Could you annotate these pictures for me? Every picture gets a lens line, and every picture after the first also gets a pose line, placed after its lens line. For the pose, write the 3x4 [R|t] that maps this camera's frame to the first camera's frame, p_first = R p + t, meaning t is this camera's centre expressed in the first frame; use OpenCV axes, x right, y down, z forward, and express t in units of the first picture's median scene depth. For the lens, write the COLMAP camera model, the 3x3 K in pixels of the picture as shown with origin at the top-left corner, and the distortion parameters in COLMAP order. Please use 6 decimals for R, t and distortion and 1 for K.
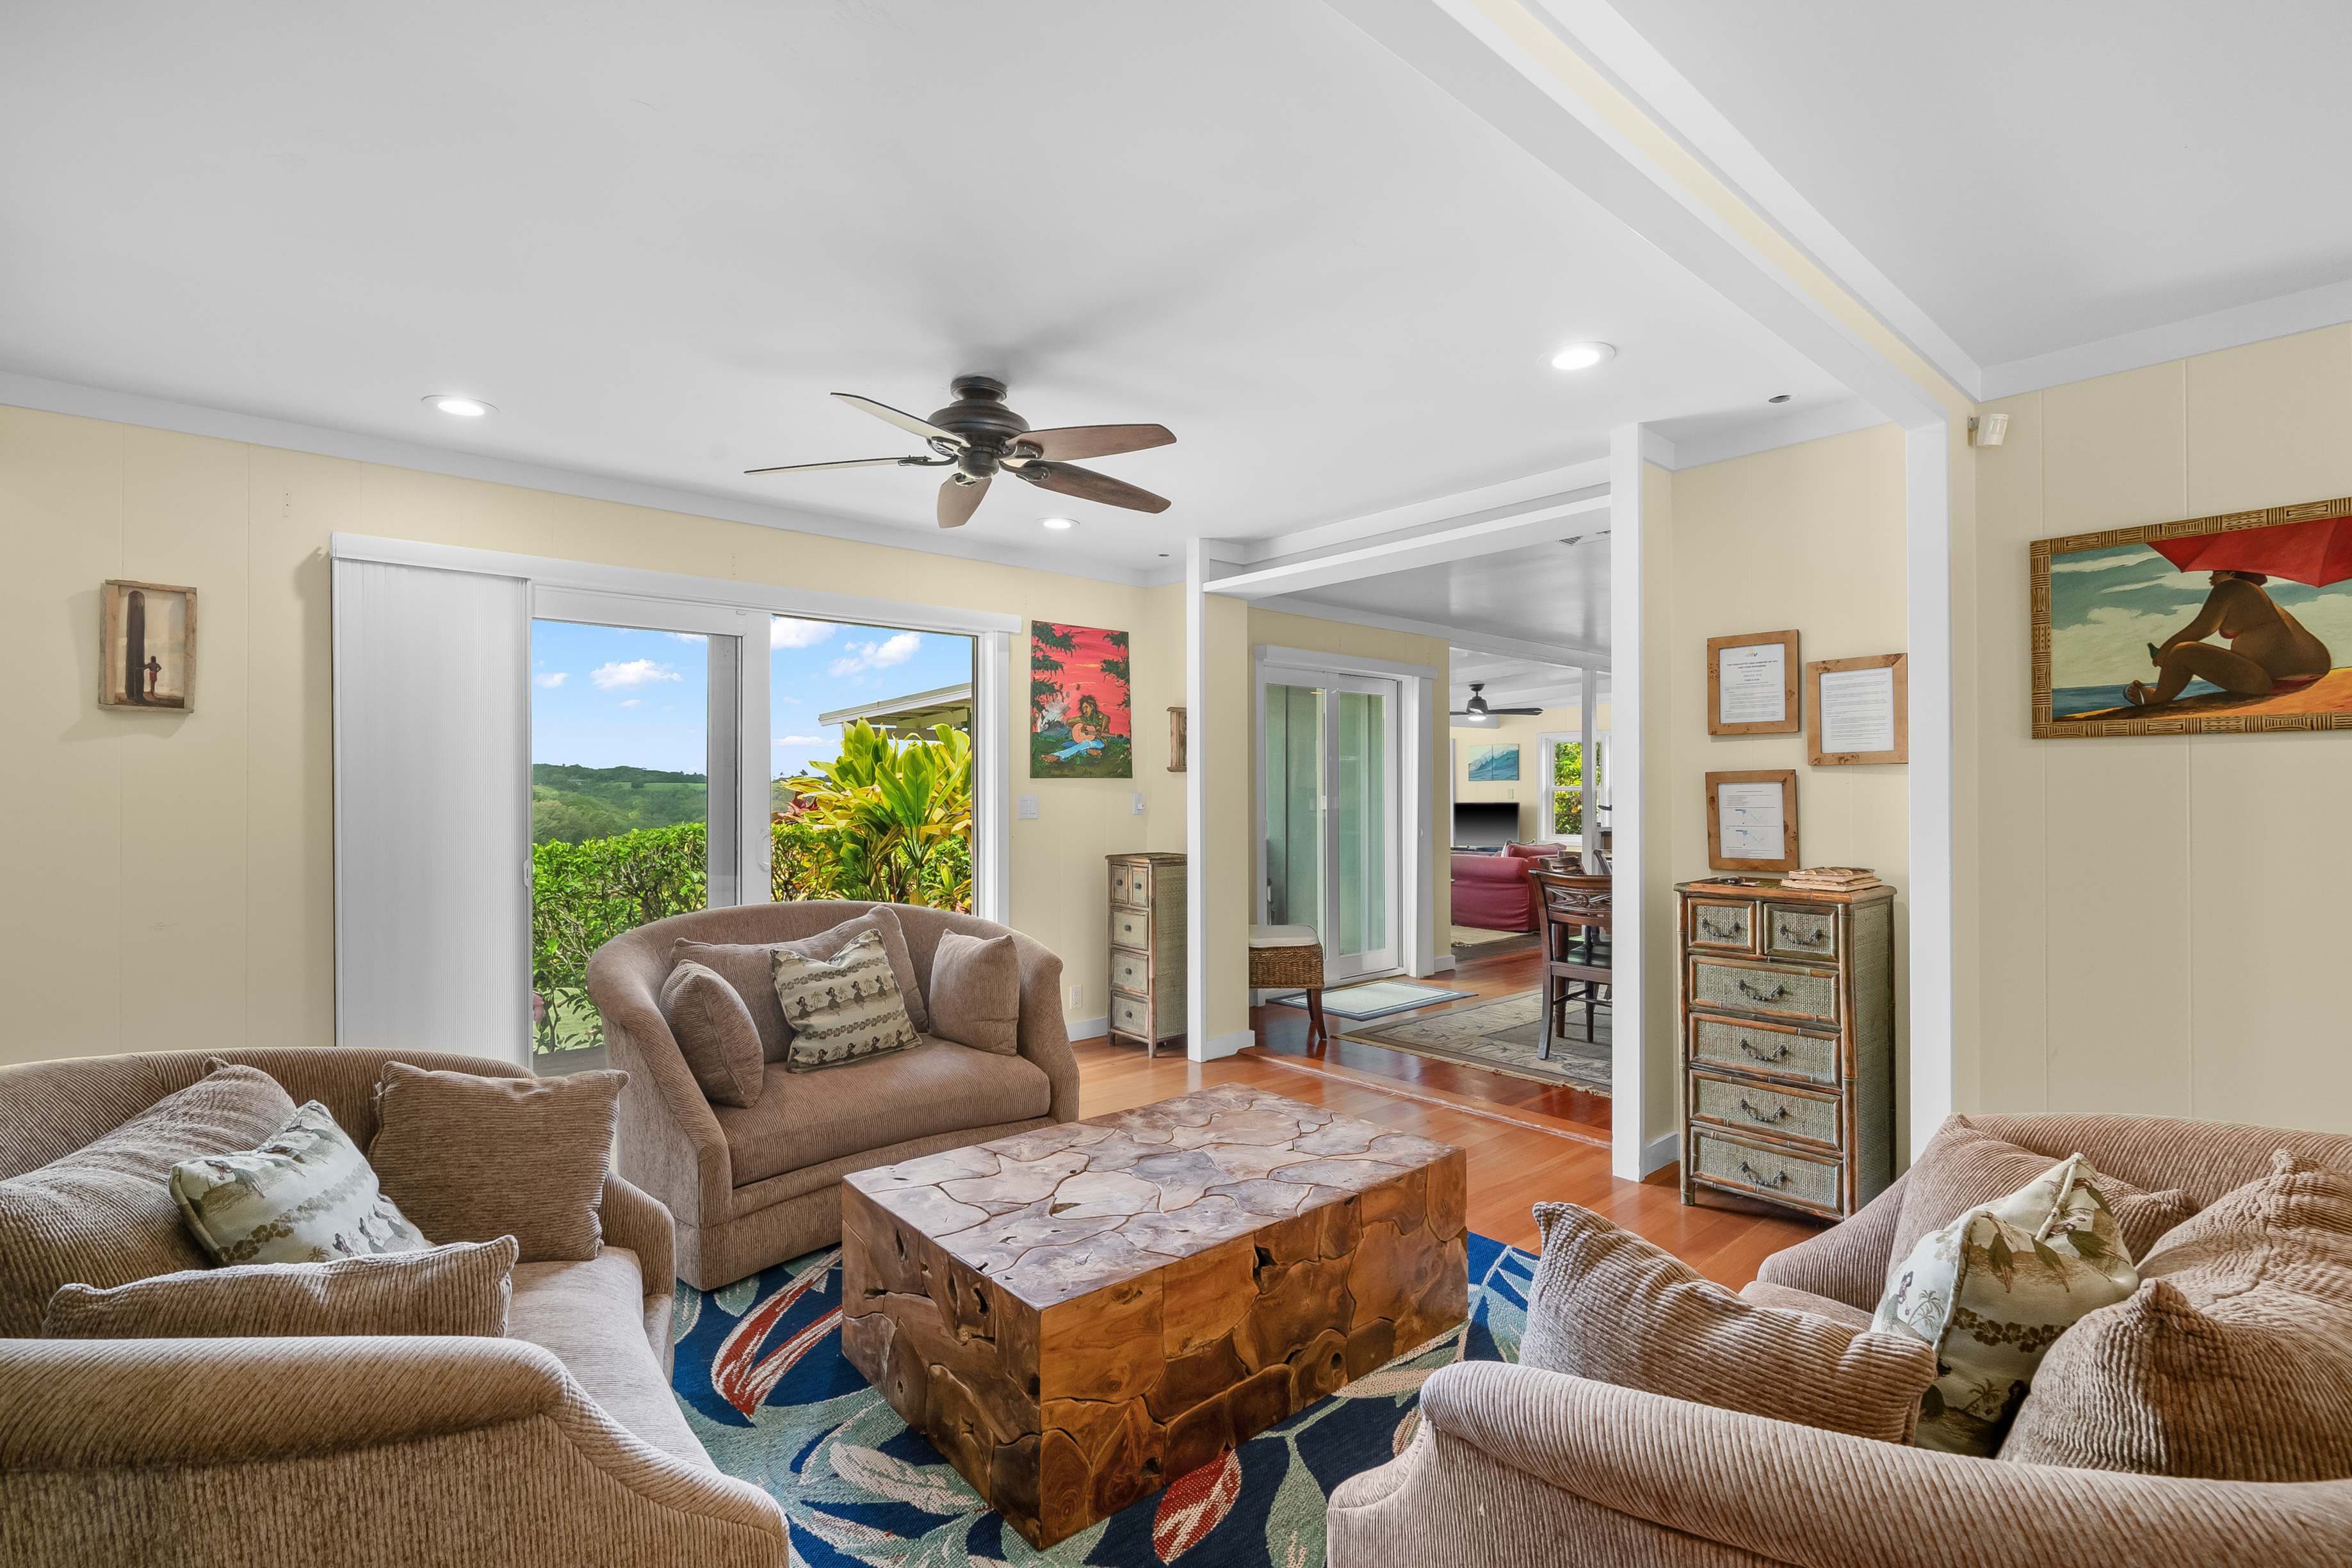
lens RADIAL K [[1067.7, 0, 1176.0], [0, 1067.7, 784.0], [0, 0, 1]] dist [-0.004364, 0.003148]
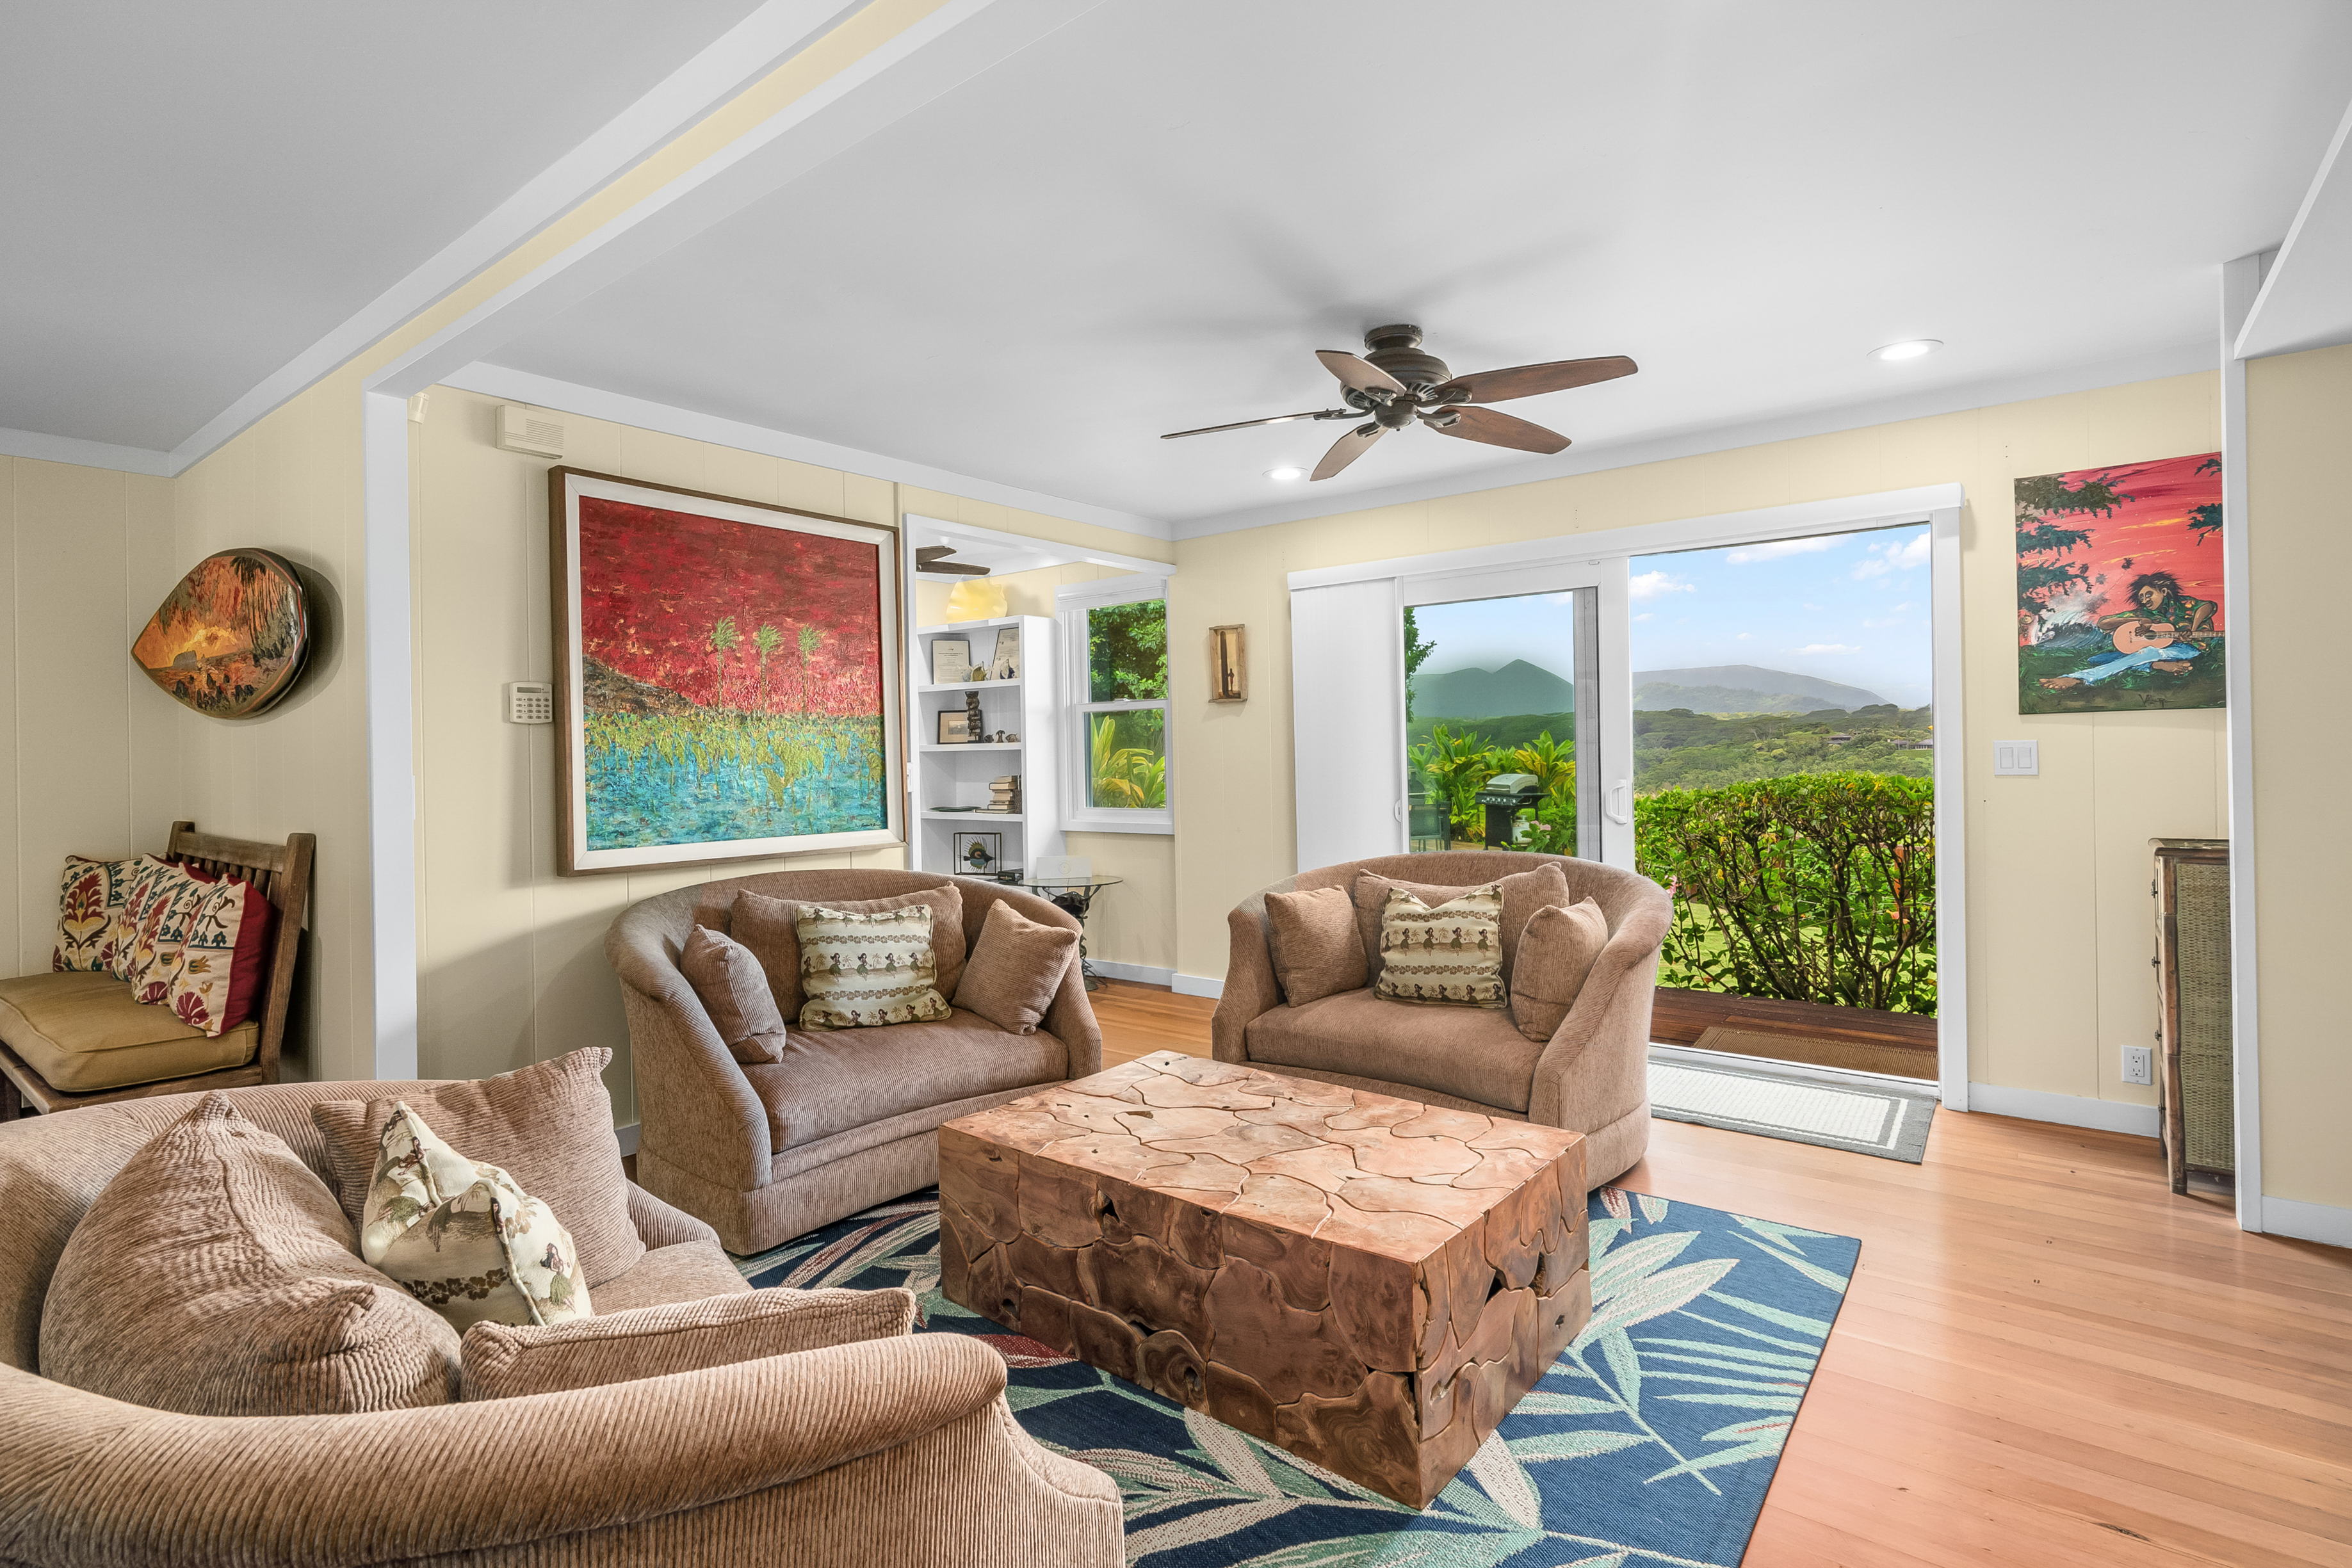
lens RADIAL K [[1127.5, 0, 1170.4], [0, 1127.5, 749.5], [0, 0, 1]] dist [-0.001426, 0.000187]
pose [[0.184681, -0.003657, -0.982792, 0.701165], [0.025694, 0.999669, 0.001108, 0.002840], [0.982463, -0.025456, 0.184714, 0.524398]]
